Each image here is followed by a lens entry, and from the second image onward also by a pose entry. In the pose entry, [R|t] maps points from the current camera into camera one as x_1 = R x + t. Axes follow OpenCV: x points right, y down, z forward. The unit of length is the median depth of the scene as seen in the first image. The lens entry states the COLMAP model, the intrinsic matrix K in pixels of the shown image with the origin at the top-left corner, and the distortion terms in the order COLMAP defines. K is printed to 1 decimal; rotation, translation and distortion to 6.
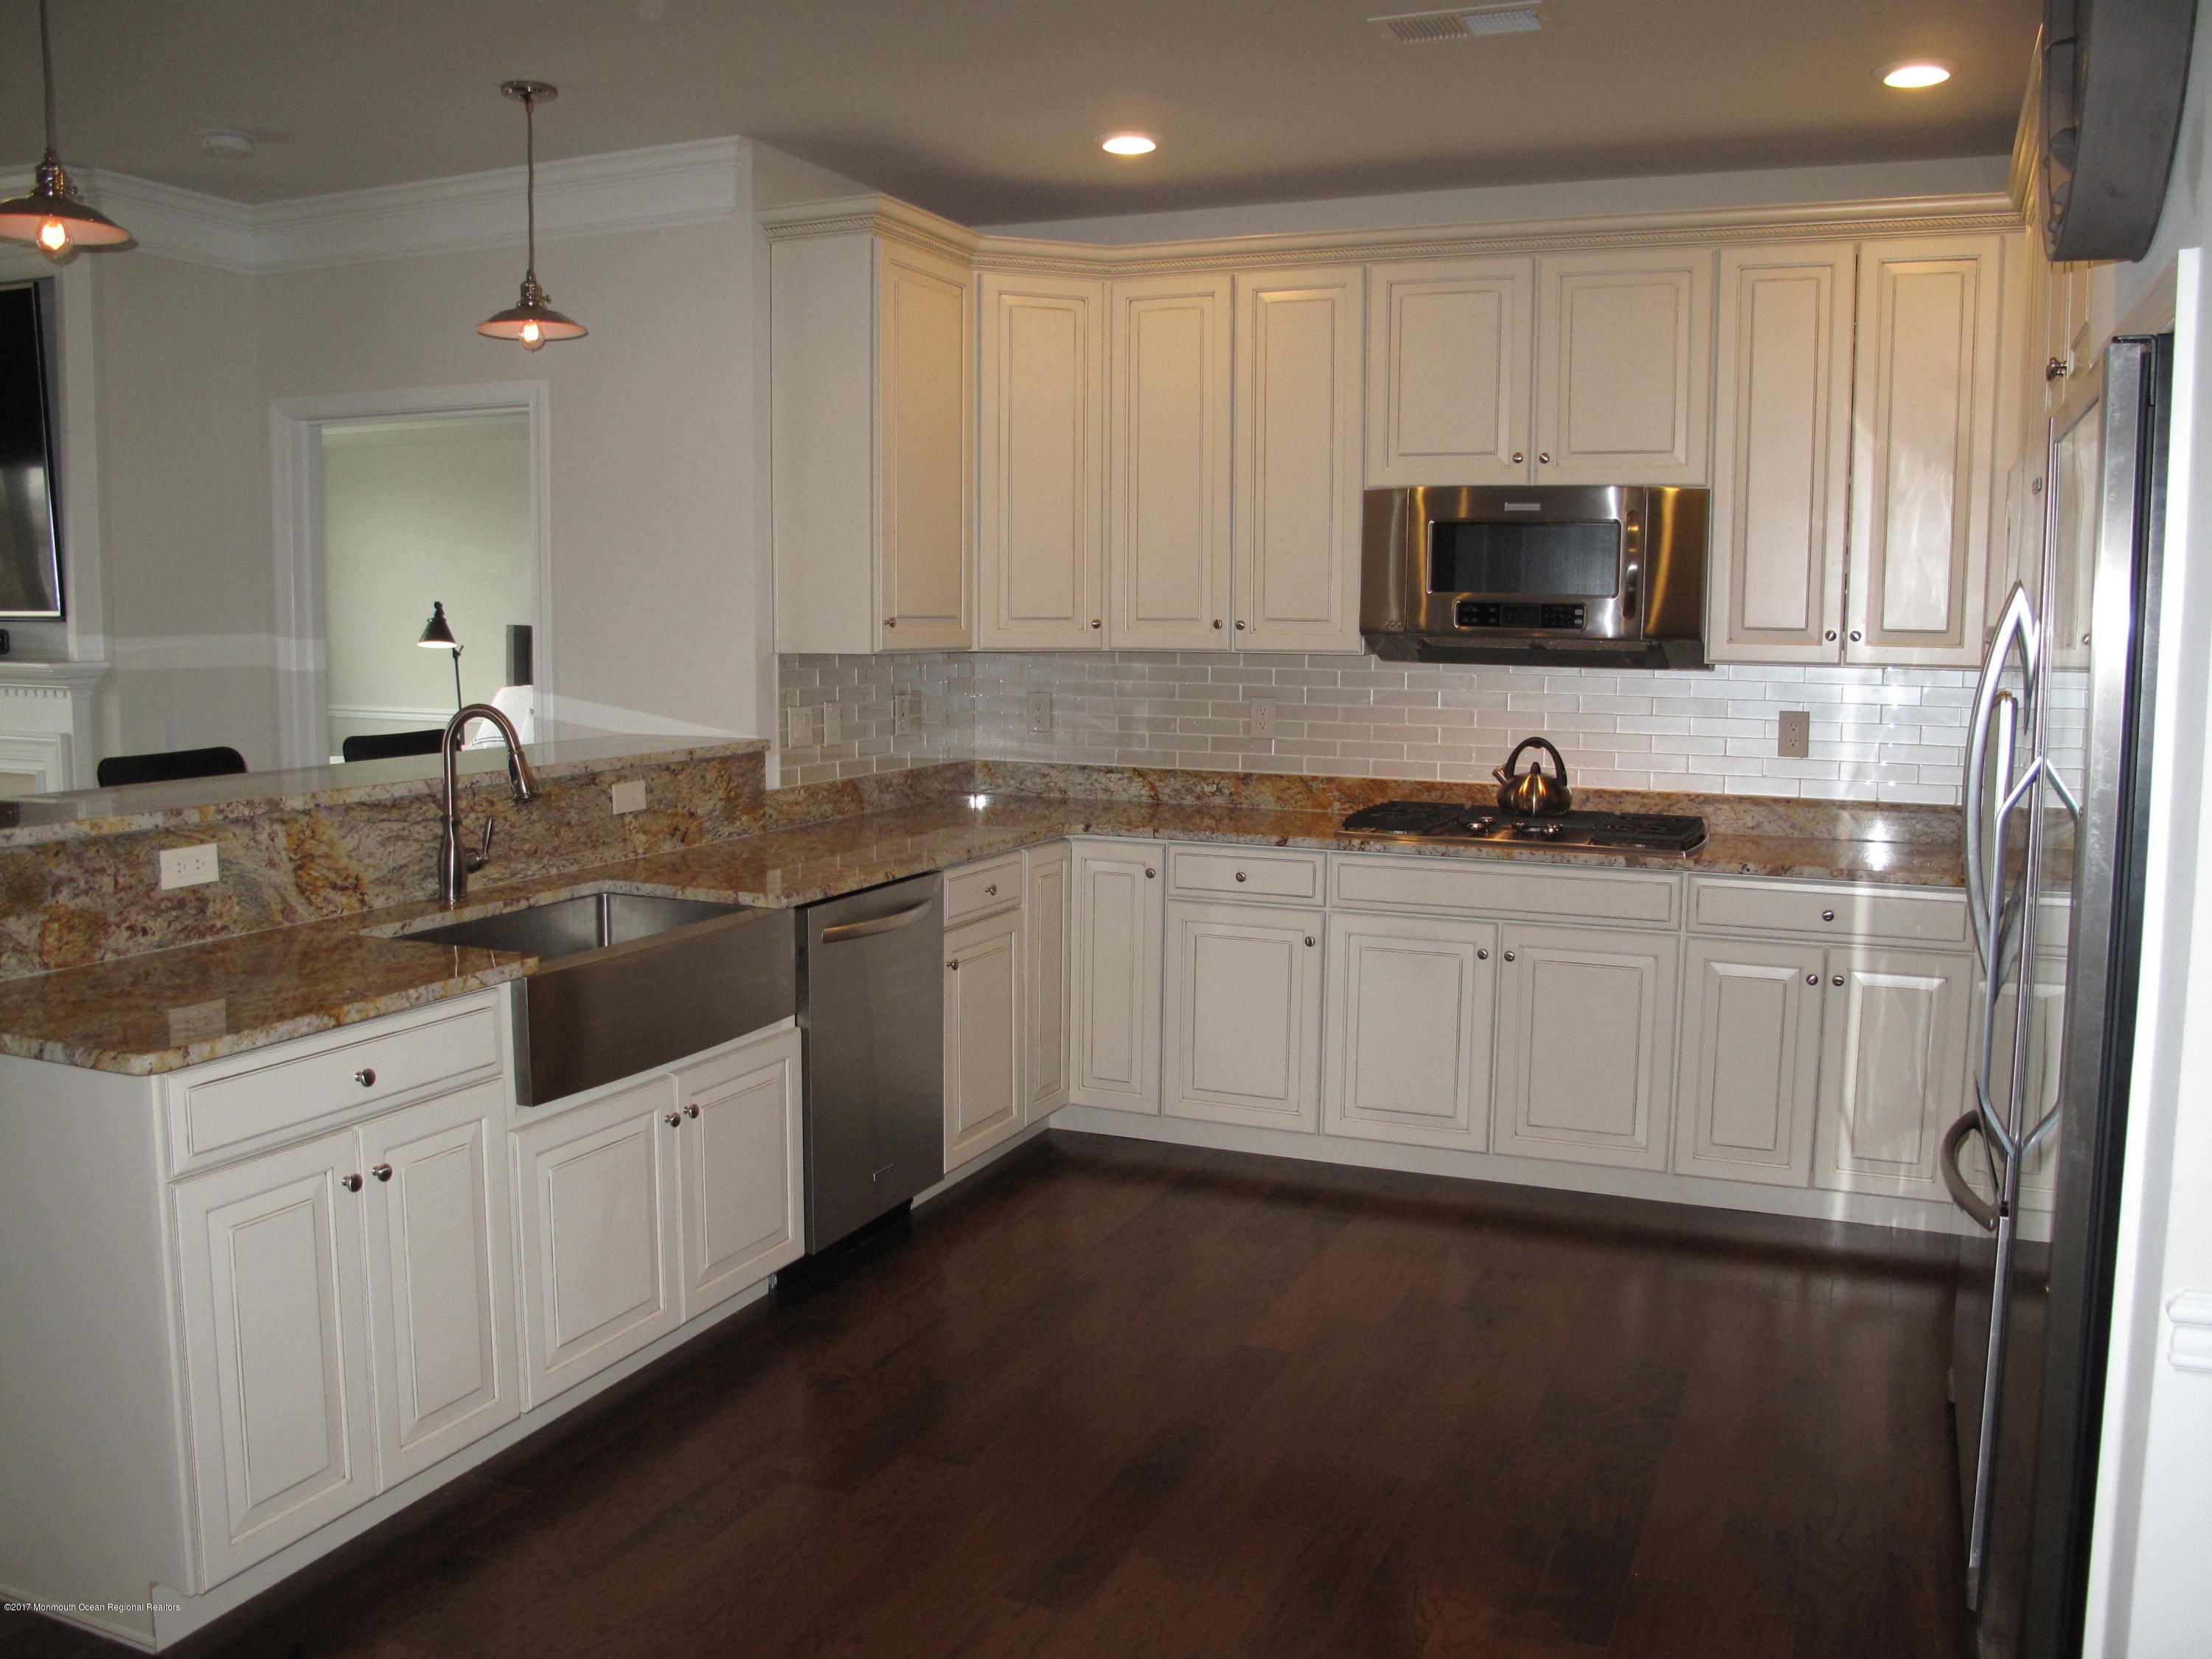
lens RADIAL K [[1875.3, 0, 1103.9], [0, 1875.3, 827.7], [0, 0, 1]] dist [-0.142988, 0.104106]
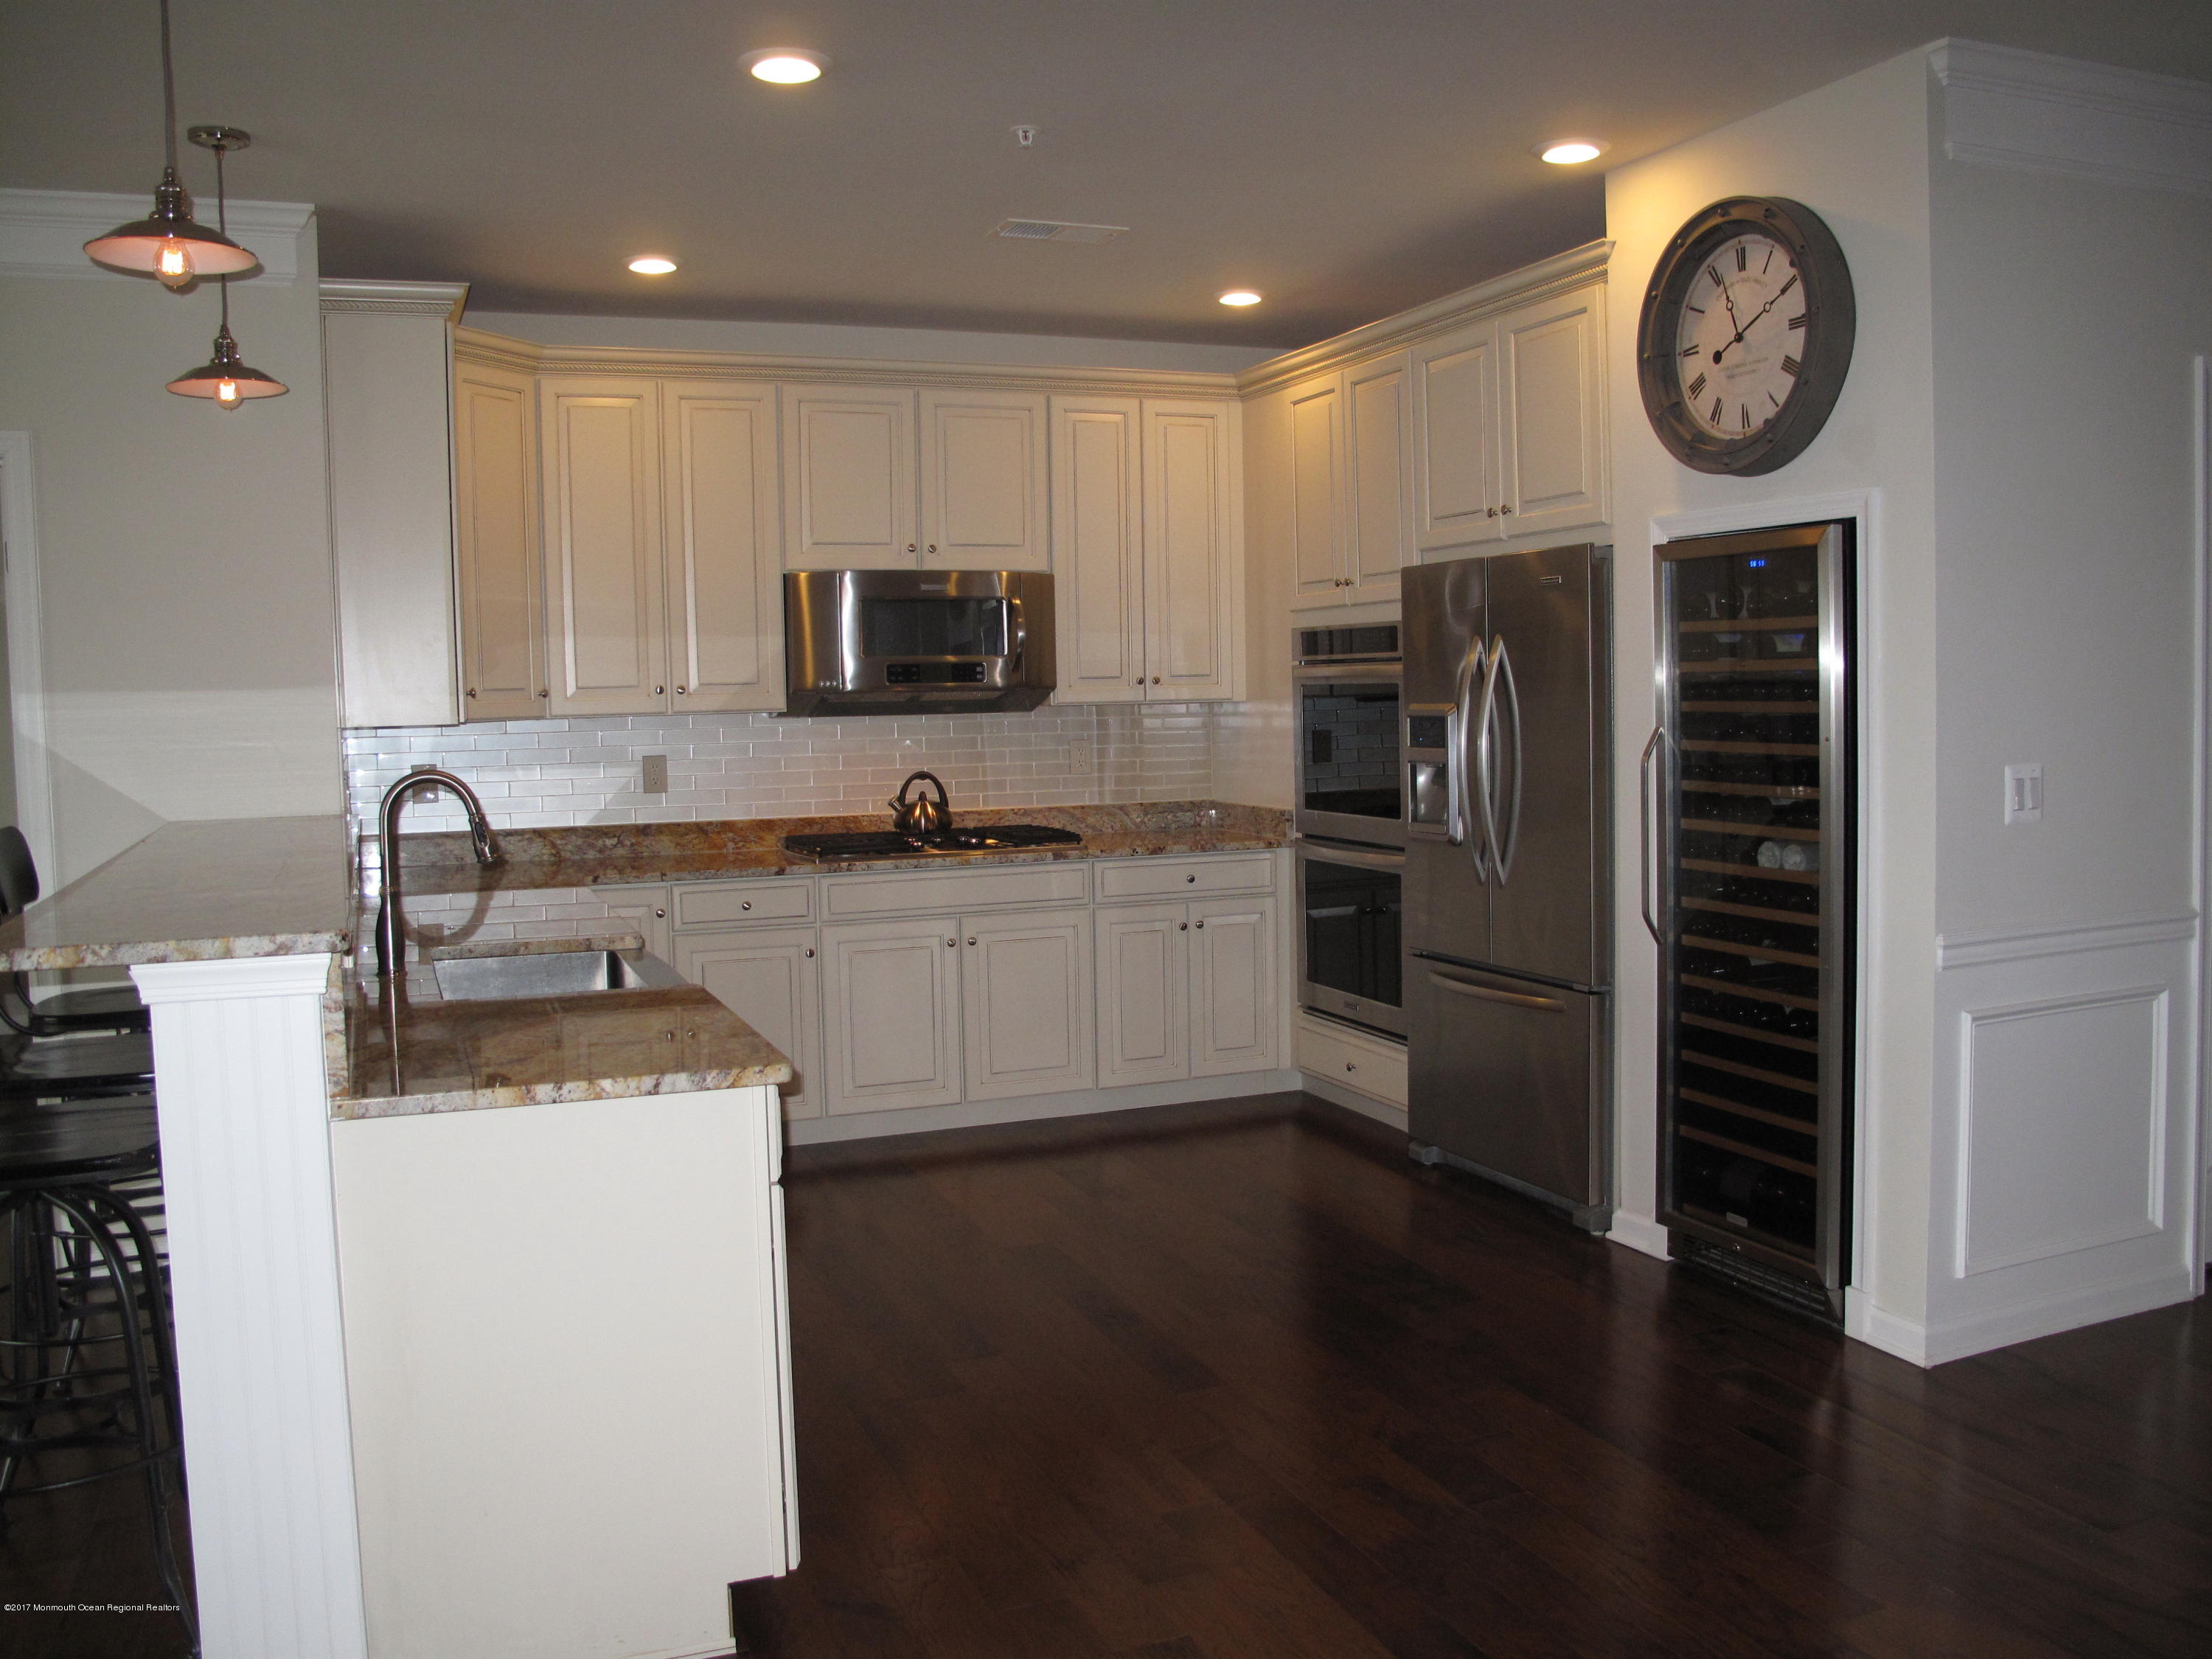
lens RADIAL K [[1875.3, 0, 1137.8], [0, 1875.3, 815.7], [0, 0, 1]] dist [-0.142988, 0.104106]
pose [[0.695112, -0.071147, 0.715372, -0.578630], [0.106656, 0.994285, -0.004748, 0.002231], [-0.710945, 0.079599, 0.698728, 0.025176]]
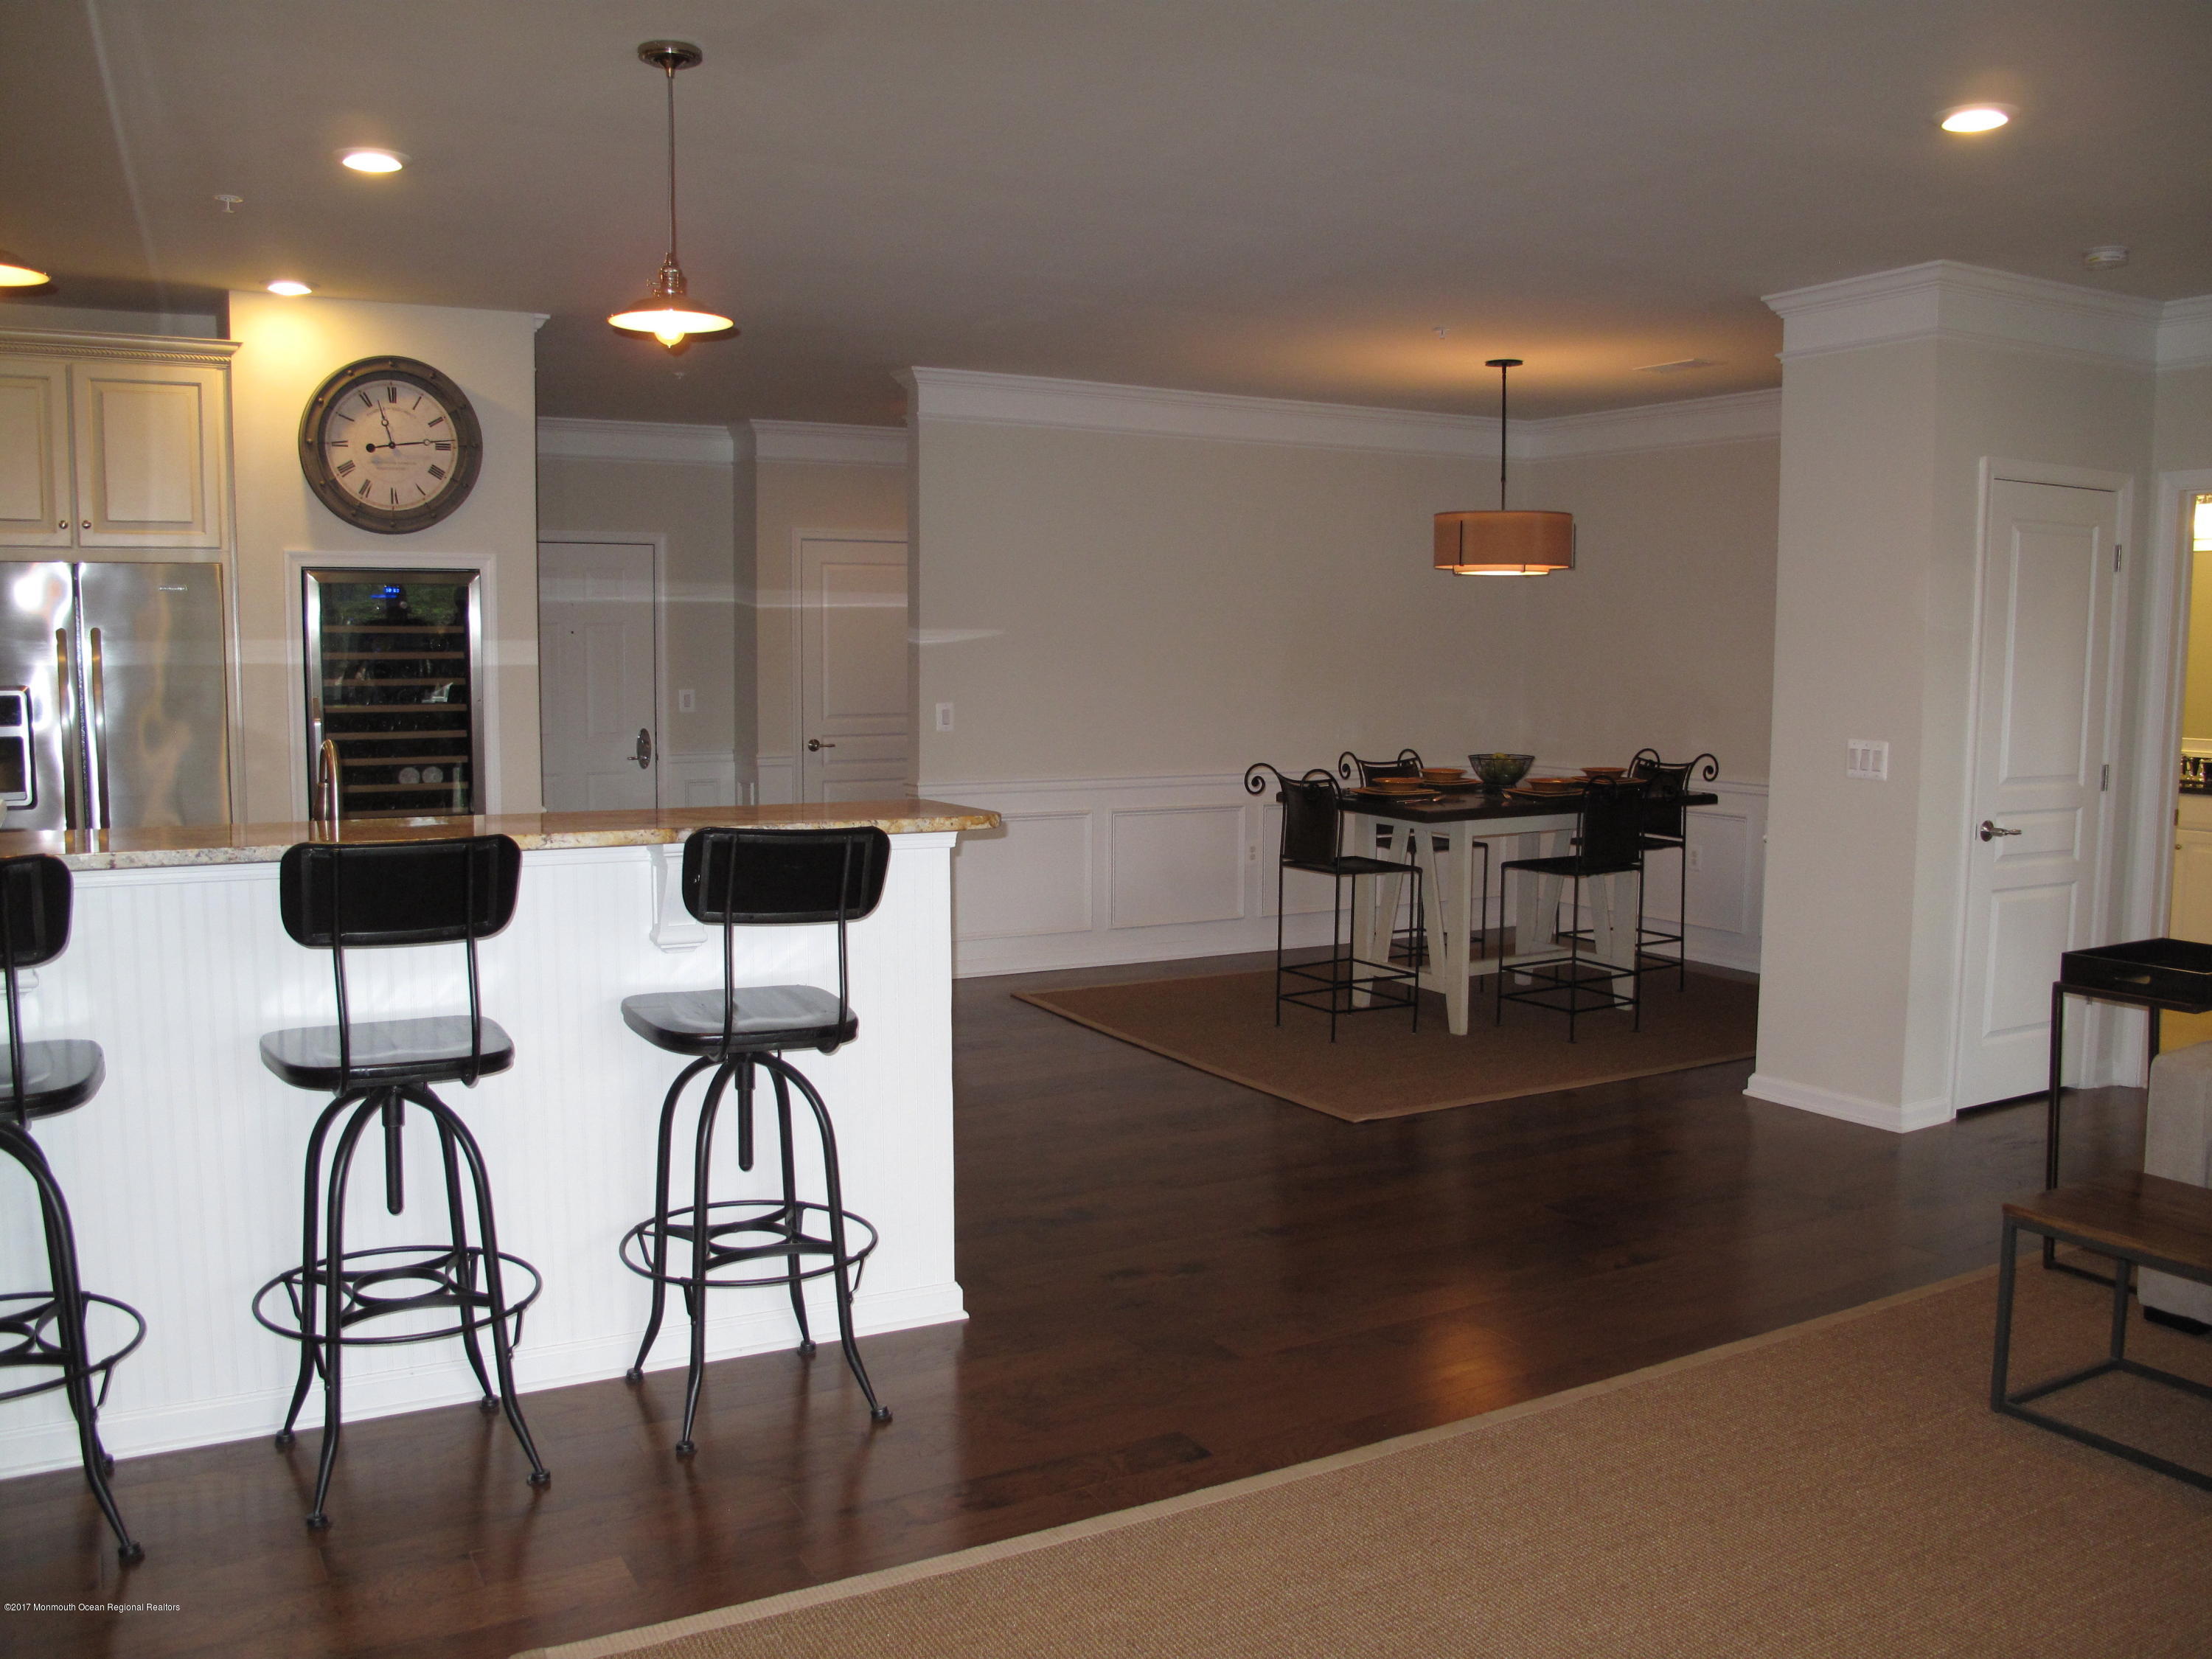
lens RADIAL K [[1875.3, 0, 1114.0], [0, 1875.3, 834.4], [0, 0, 1]] dist [-0.142988, 0.104106]
pose [[-0.781538, -0.091250, 0.617148, -0.989275], [0.048416, 0.977390, 0.205827, -0.157356], [-0.621976, 0.190741, -0.759449, 1.088334]]
